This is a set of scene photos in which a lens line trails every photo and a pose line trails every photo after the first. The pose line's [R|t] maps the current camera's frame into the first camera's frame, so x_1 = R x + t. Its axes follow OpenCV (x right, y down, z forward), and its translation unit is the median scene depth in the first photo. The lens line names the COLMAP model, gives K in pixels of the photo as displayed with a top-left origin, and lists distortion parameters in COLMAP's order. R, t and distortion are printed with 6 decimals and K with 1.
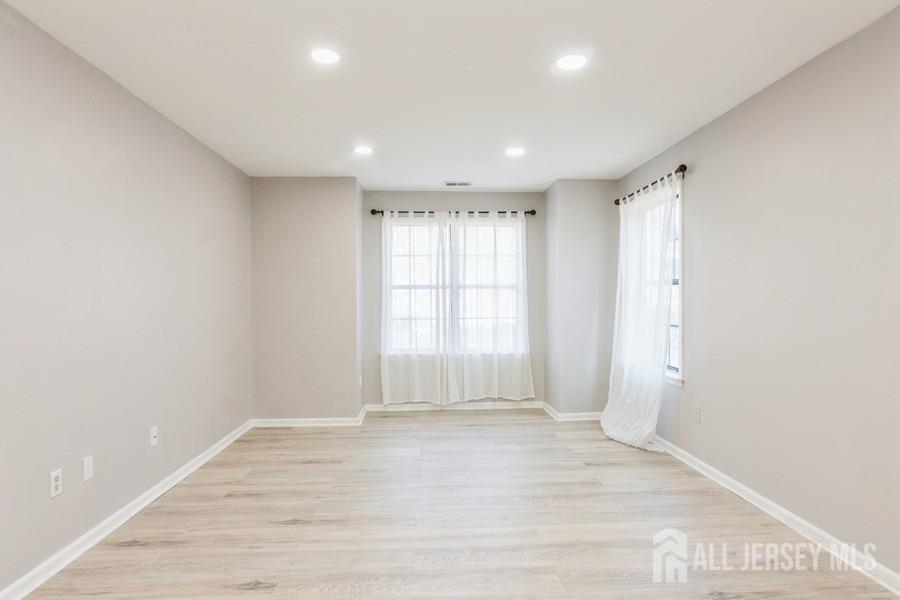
lens RADIAL K [[481.3, 0, 449.0], [0, 481.3, 301.1], [0, 0, 1]] dist [0.007340, -0.000886]
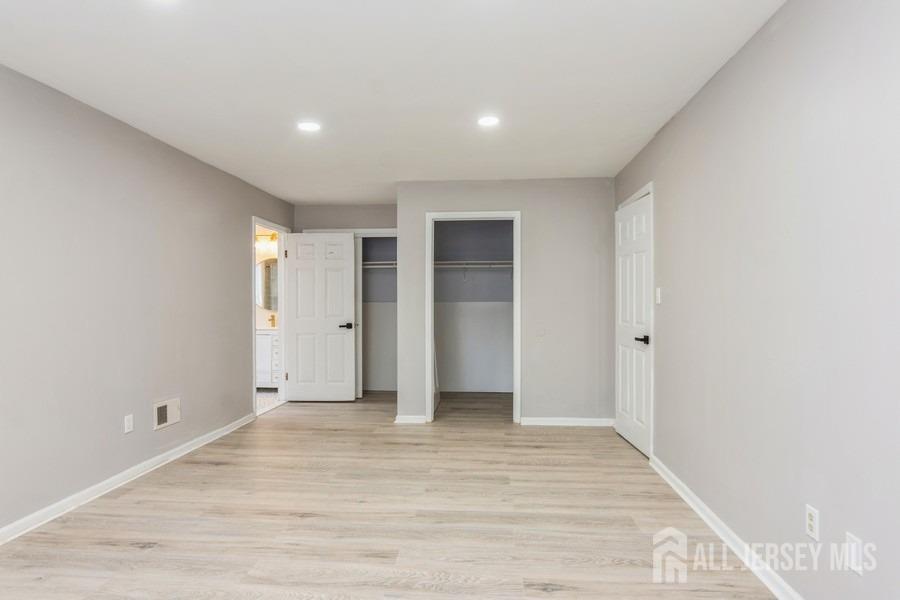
lens RADIAL K [[481.3, 0, 450.5], [0, 481.3, 301.4], [0, 0, 1]] dist [0.007340, -0.000886]
pose [[-0.990694, 0.000628, 0.136108, -0.332848], [0.000753, 0.999999, 0.000864, 0.005781], [-0.136107, 0.000959, -0.990694, 1.936952]]
